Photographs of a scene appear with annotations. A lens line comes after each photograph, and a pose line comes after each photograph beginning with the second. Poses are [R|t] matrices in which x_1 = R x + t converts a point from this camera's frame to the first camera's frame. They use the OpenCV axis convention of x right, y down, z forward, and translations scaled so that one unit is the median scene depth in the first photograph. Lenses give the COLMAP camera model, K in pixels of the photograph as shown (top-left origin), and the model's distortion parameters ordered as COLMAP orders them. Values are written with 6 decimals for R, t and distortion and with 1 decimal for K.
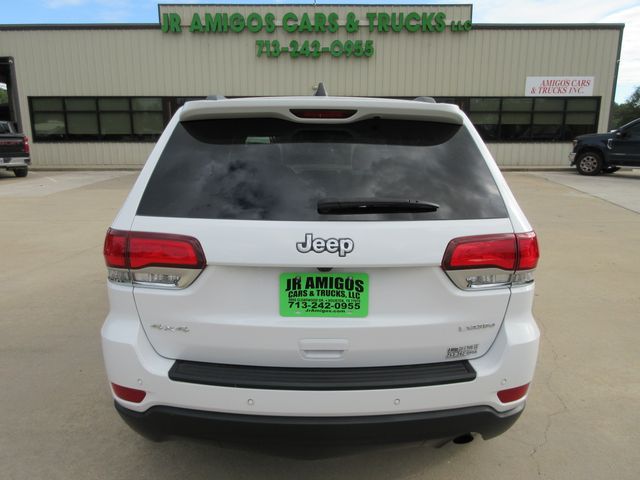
lens RADIAL K [[472.6, 0, 320.0], [0, 472.6, 240.0], [0, 0, 1]] dist [0.000191, -0.001230]
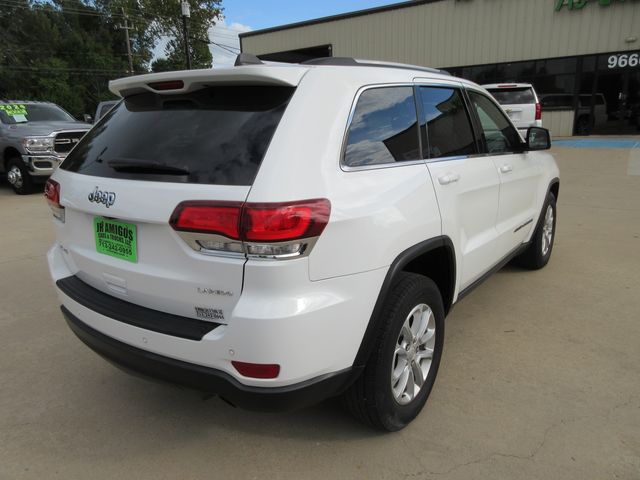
lens RADIAL K [[472.6, 0, 320.0], [0, 472.6, 240.0], [0, 0, 1]] dist [0.000191, -0.001230]
pose [[0.799739, 0.126715, -0.586823, 1.138830], [-0.092817, 0.991816, 0.087672, -0.036578], [0.593130, -0.015648, 0.804955, 0.337439]]
